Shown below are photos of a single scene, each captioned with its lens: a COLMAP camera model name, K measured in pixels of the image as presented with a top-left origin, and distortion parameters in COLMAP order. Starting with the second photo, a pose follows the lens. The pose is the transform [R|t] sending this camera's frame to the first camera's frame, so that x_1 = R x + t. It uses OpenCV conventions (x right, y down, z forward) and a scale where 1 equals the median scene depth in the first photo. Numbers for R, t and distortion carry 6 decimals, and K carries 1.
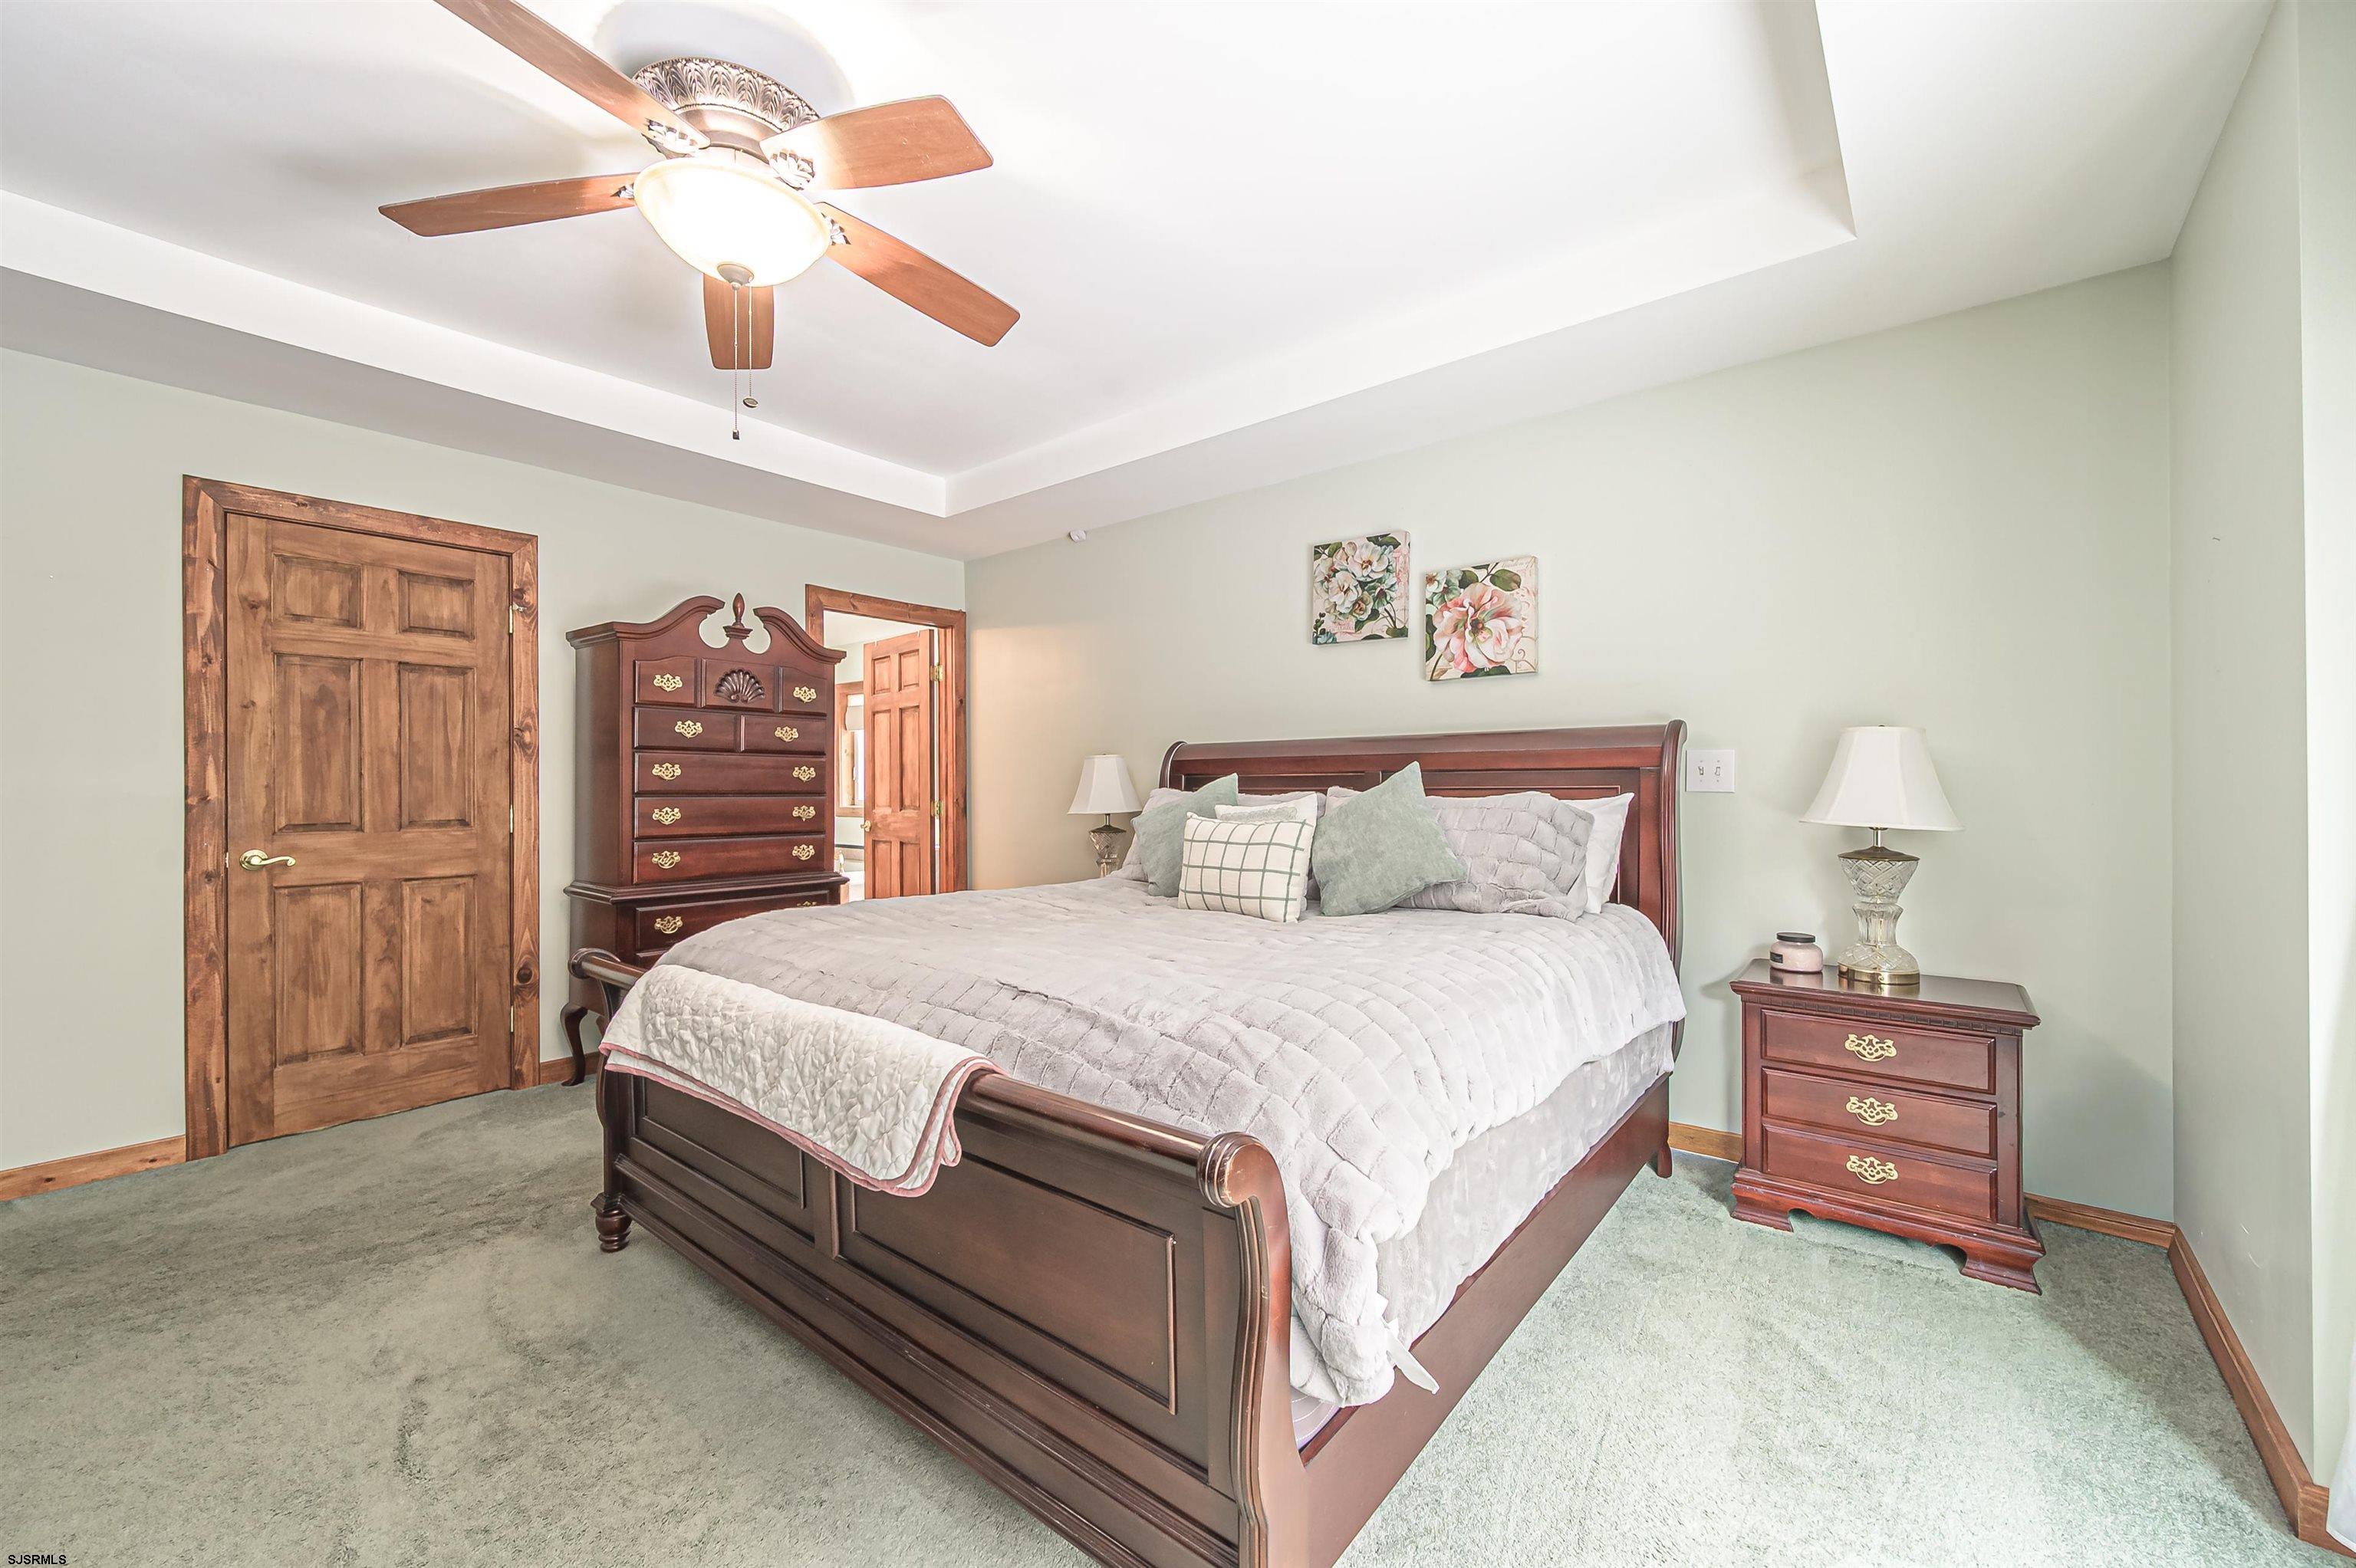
lens RADIAL K [[930.2, 0, 1189.1], [0, 930.2, 779.3], [0, 0, 1]] dist [0.000623, -0.000390]
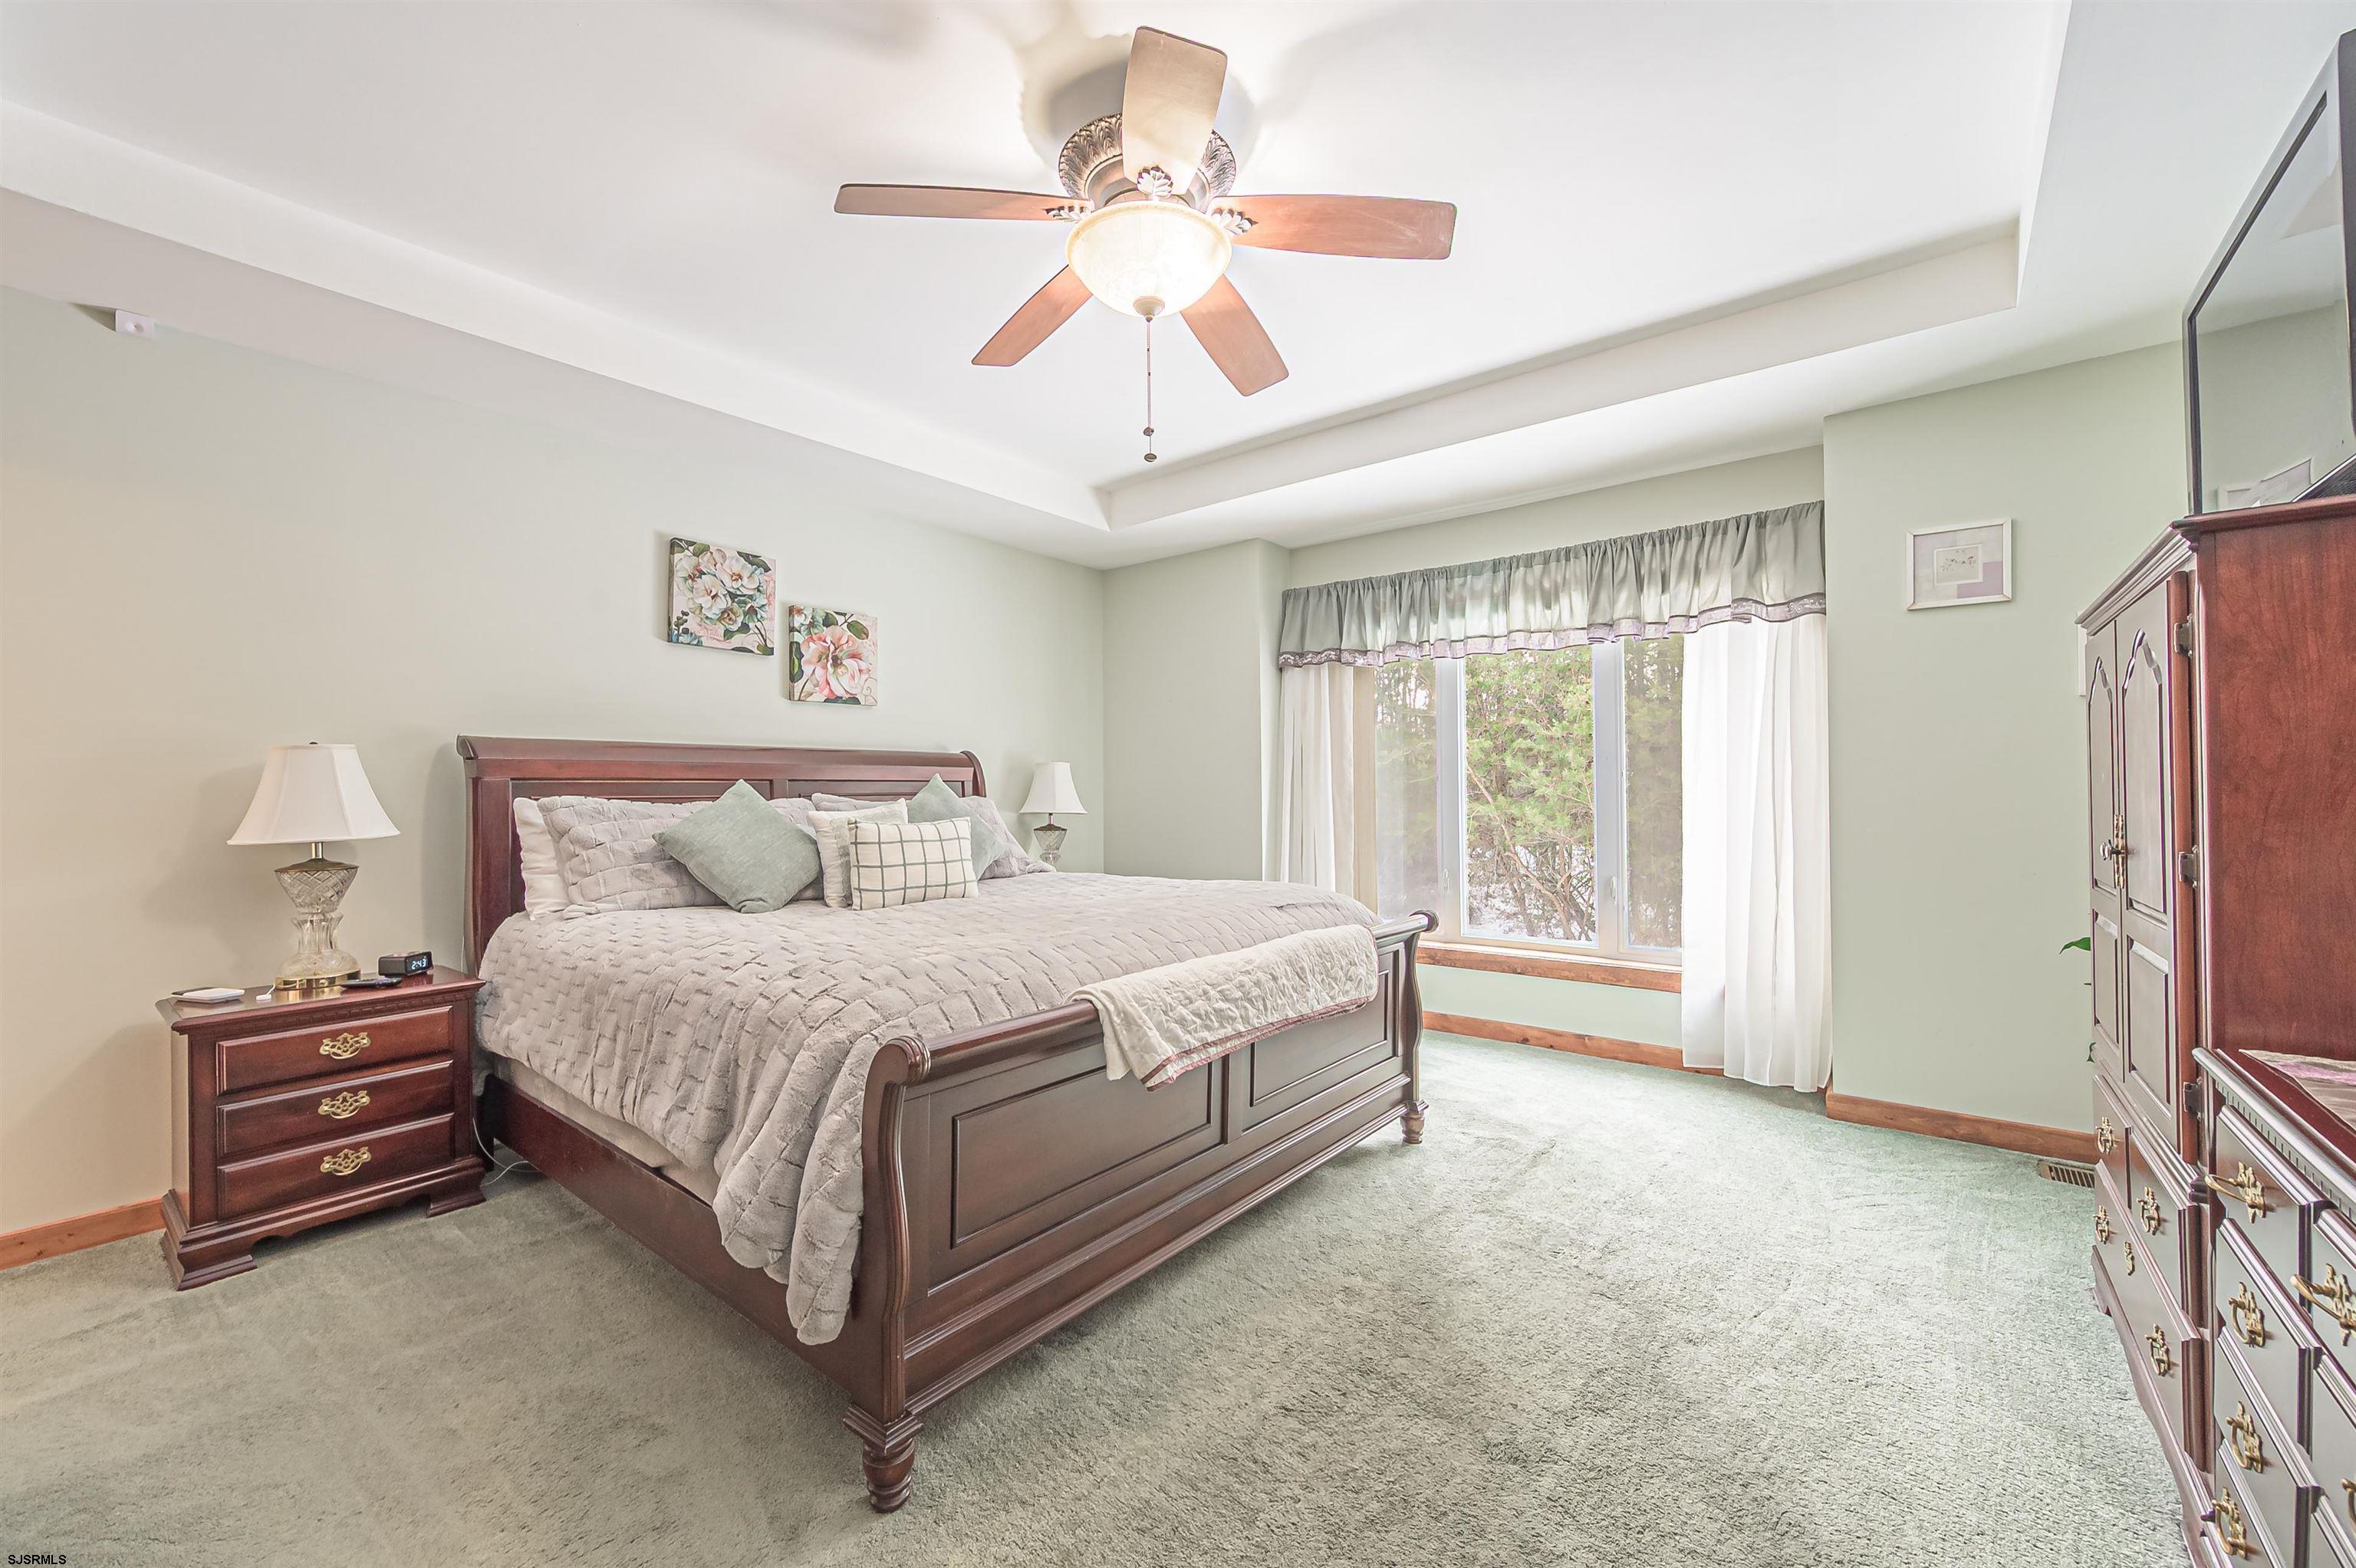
lens RADIAL K [[930.2, 0, 1175.2], [0, 930.2, 789.7], [0, 0, 1]] dist [0.000623, -0.000390]
pose [[-0.003857, 0.002073, 0.999990, -0.852778], [-0.005161, 0.999984, -0.002093, 0.003190], [-0.999979, -0.005169, -0.003847, 0.528212]]
